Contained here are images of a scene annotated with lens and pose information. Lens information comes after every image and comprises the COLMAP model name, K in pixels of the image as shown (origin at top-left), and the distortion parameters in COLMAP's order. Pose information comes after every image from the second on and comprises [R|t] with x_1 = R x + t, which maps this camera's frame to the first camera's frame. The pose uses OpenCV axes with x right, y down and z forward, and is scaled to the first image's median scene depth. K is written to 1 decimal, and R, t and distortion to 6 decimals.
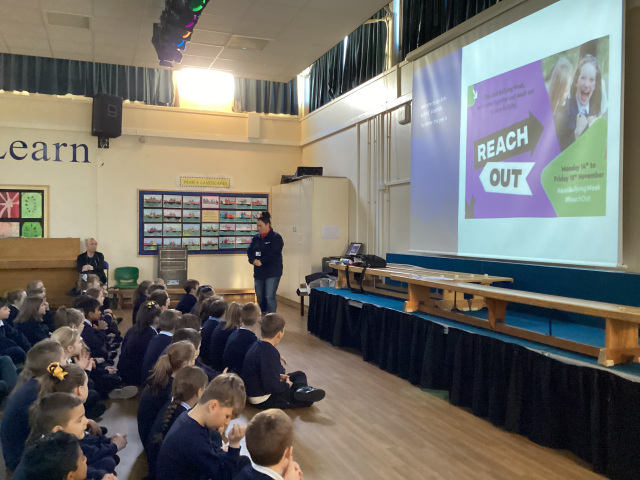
lens RADIAL K [[592.2, 0, 320.2], [0, 592.2, 240.0], [0, 0, 1]] dist [0.019370, 0.000000]
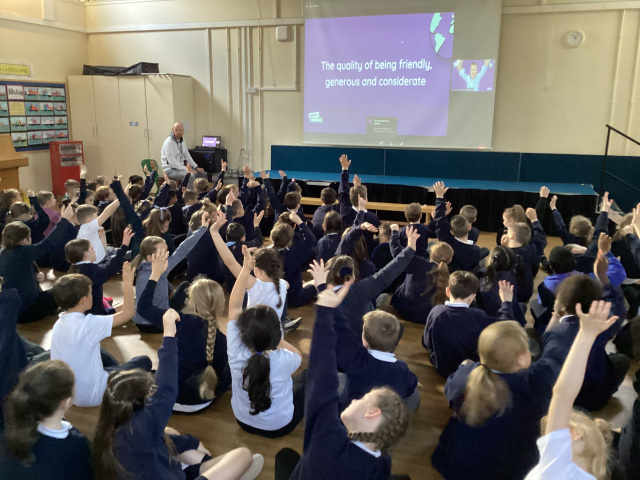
lens RADIAL K [[592.2, 0, 319.6], [0, 592.2, 238.5], [0, 0, 1]] dist [0.019370, 0.000000]
pose [[0.676266, -0.155546, 0.720048, -0.568308], [-0.000003, 0.977453, 0.211153, -0.039340], [-0.736657, -0.142798, 0.661018, 0.039727]]
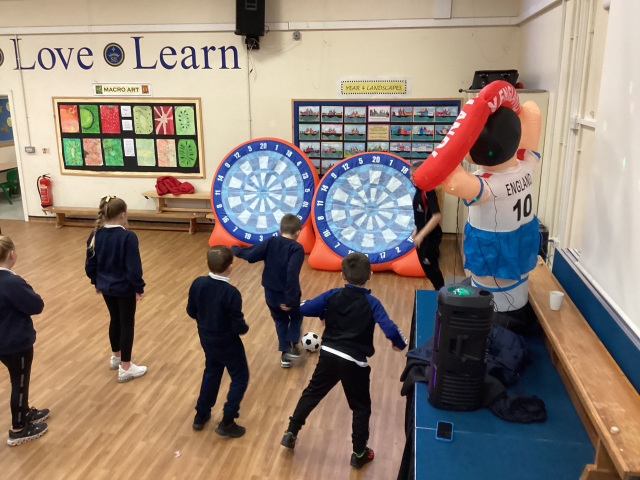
lens RADIAL K [[592.2, 0, 319.5], [0, 592.2, 243.3], [0, 0, 1]] dist [0.019370, 0.000000]
pose [[0.868410, 0.117290, -0.481774, 0.142016], [0.001789, 0.970873, 0.239589, -0.087676], [0.495843, -0.208924, 0.842906, 0.282431]]
